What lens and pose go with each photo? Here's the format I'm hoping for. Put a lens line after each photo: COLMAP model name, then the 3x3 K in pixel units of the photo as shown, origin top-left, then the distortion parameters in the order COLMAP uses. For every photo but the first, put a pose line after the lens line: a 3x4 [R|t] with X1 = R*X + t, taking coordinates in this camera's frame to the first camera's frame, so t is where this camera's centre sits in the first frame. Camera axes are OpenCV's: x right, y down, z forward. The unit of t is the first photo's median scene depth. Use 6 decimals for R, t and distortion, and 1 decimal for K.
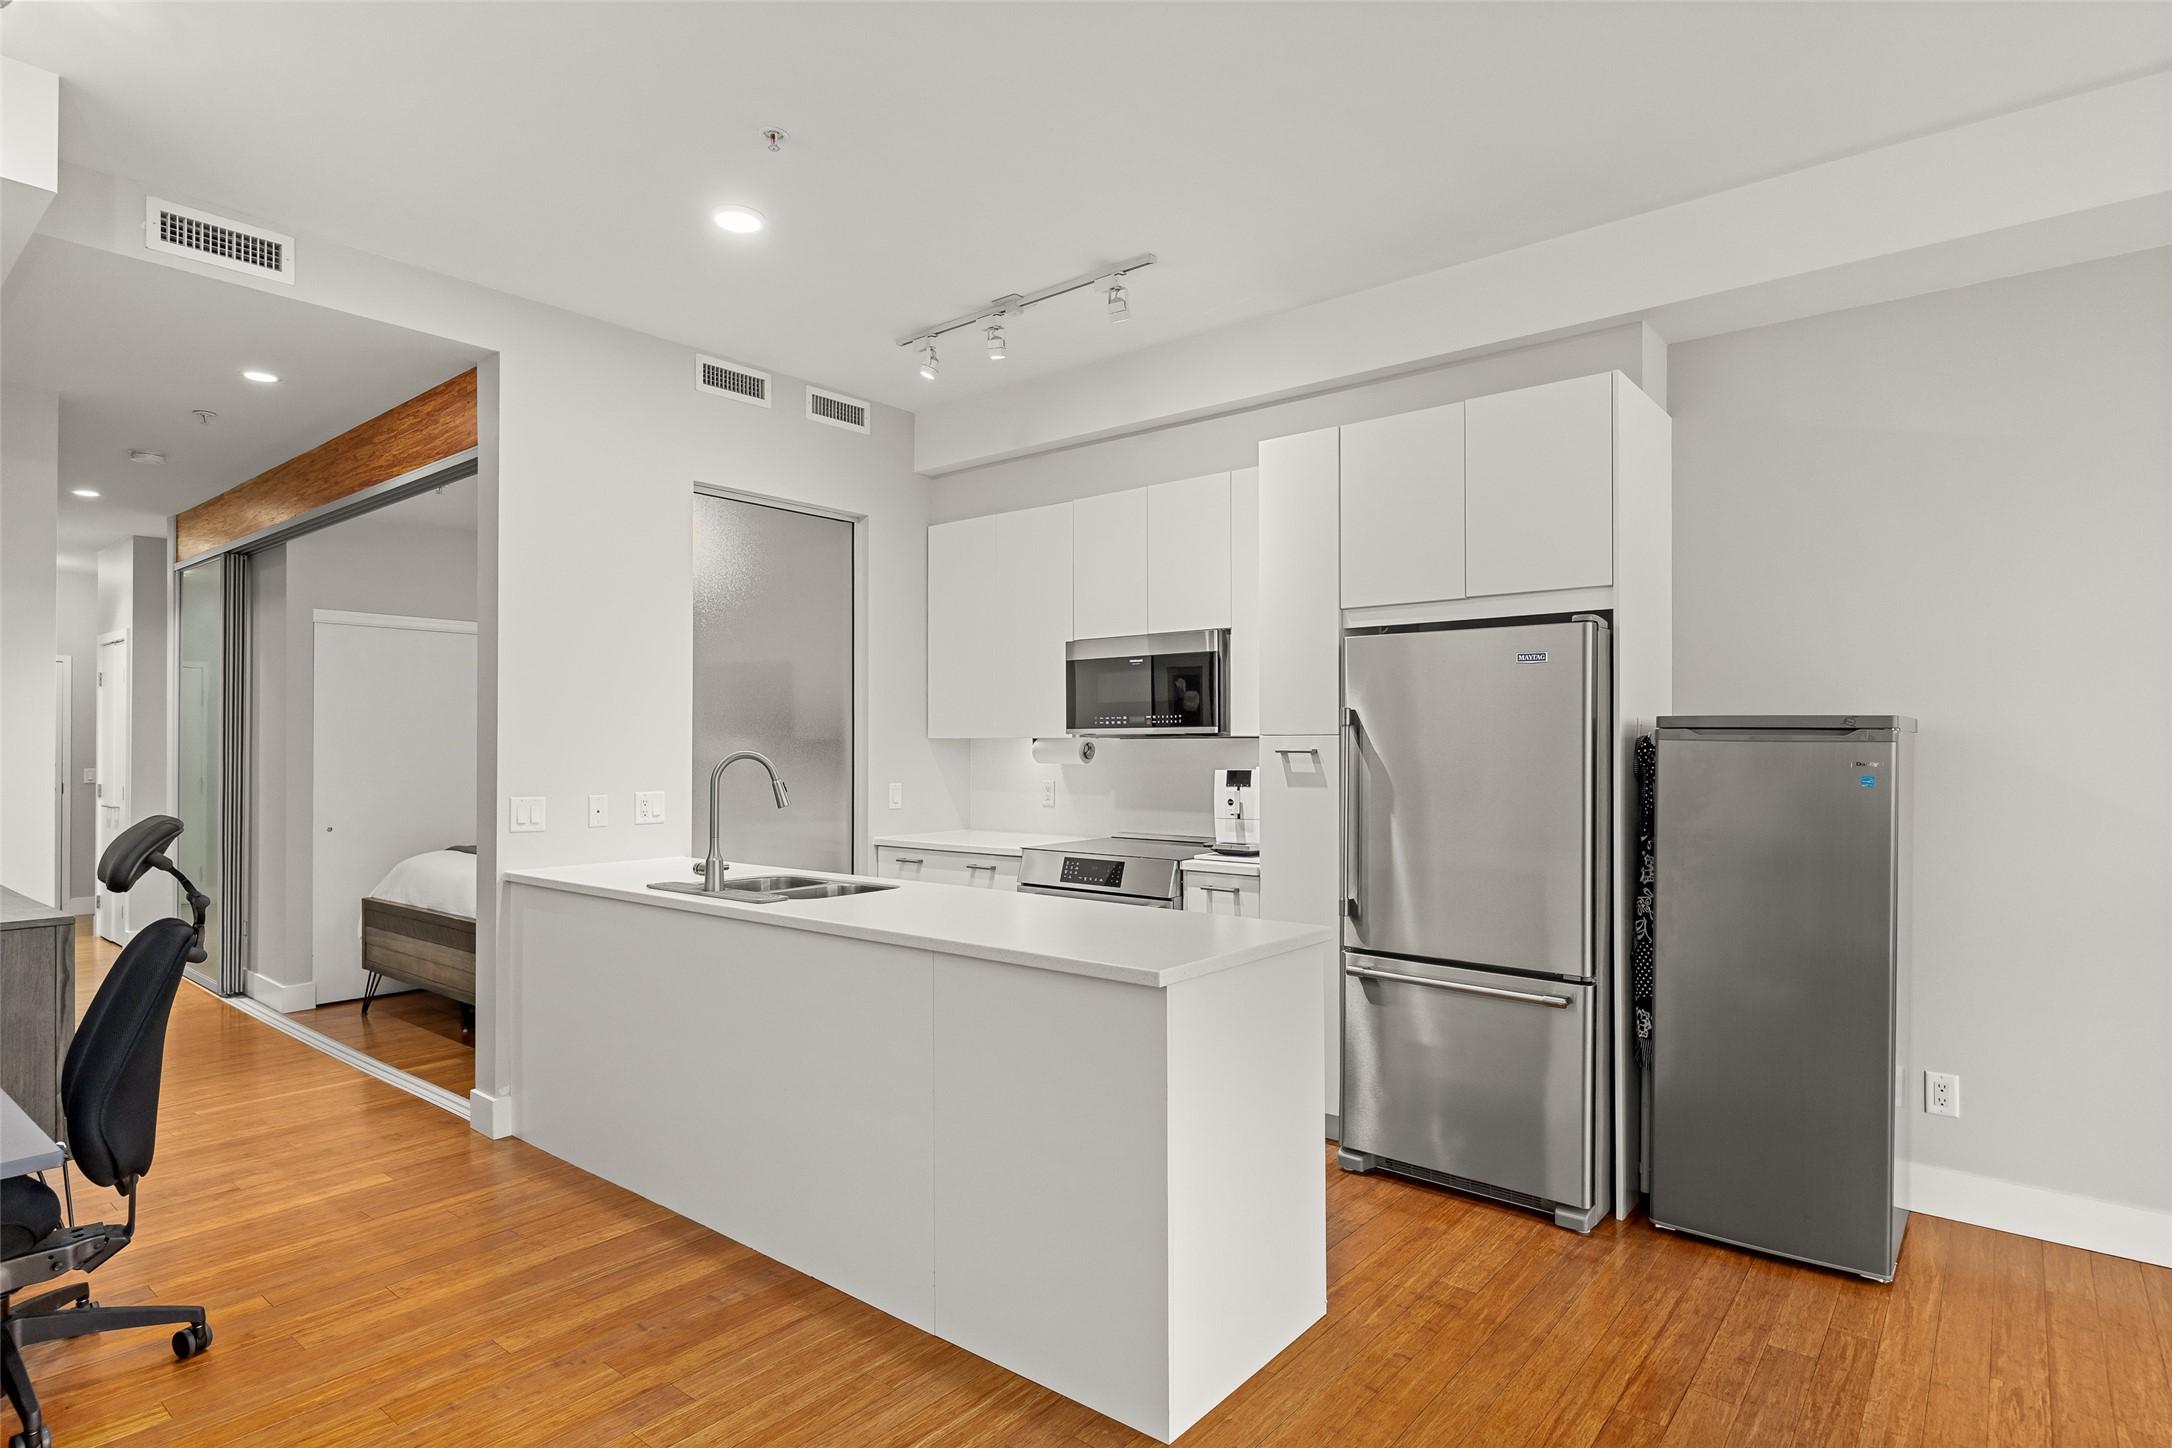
lens RADIAL K [[1117.7, 0, 1089.3], [0, 1117.7, 739.0], [0, 0, 1]] dist [-0.003472, 0.001423]
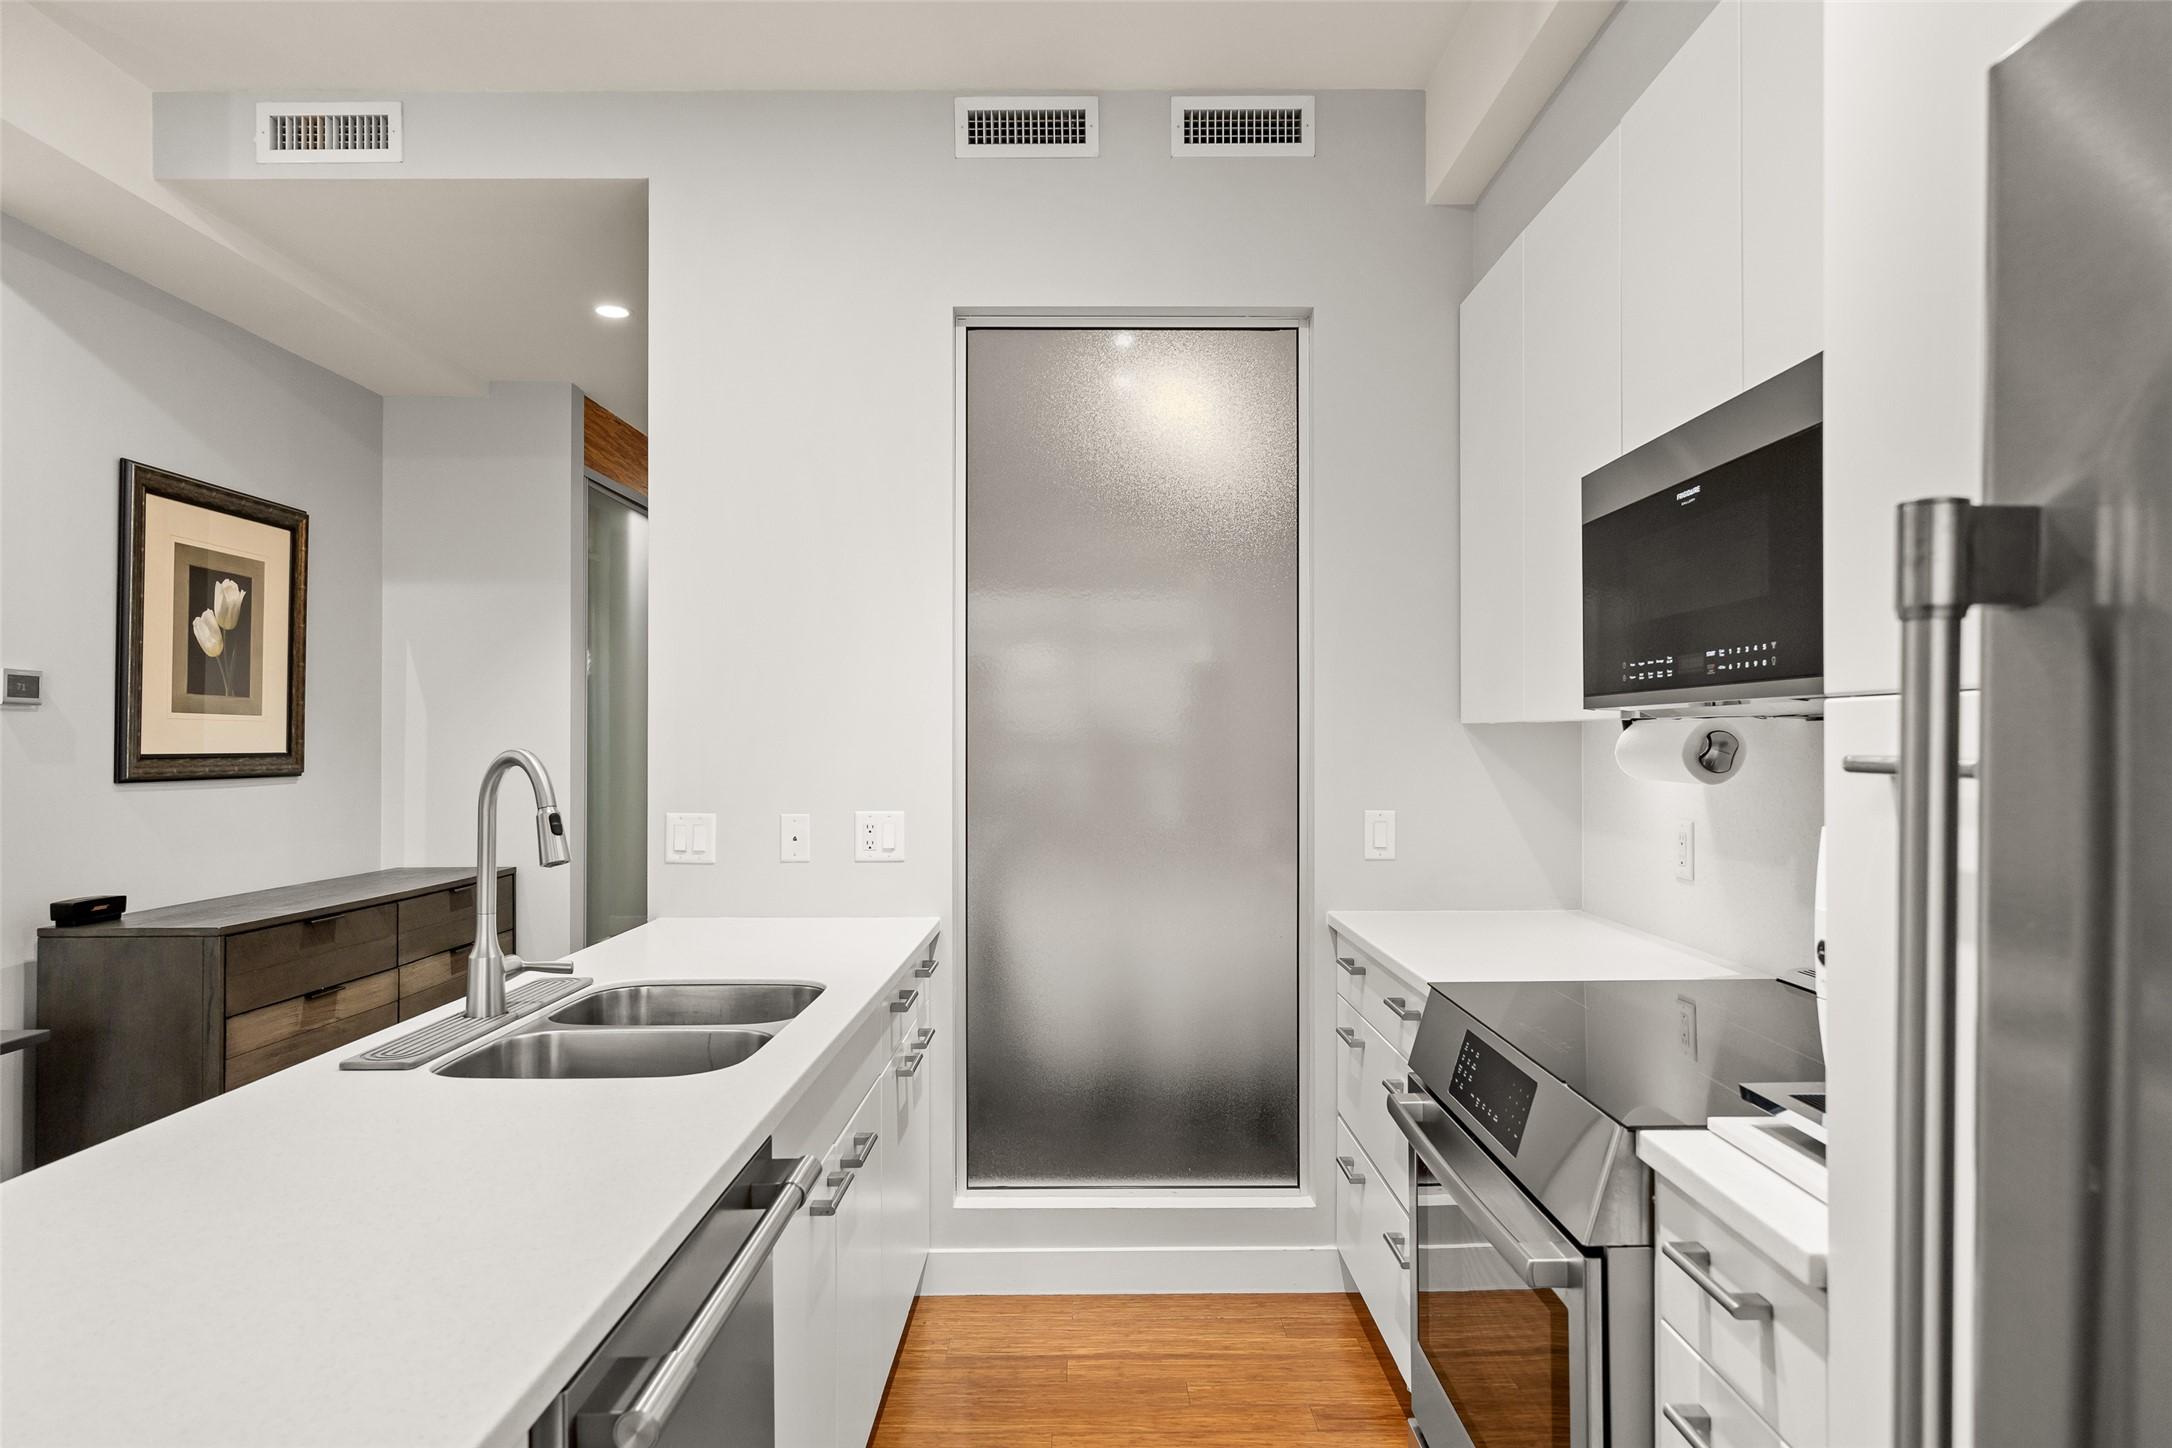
lens RADIAL K [[1251.5, 0, 1093.6], [0, 1251.5, 730.0], [0, 0, 1]] dist [0.000828, 0.001629]
pose [[0.642455, -0.004249, -0.766312, 0.237532], [0.004974, 0.999987, -0.001374, 0.002828], [0.766307, -0.002929, 0.642468, 0.658390]]
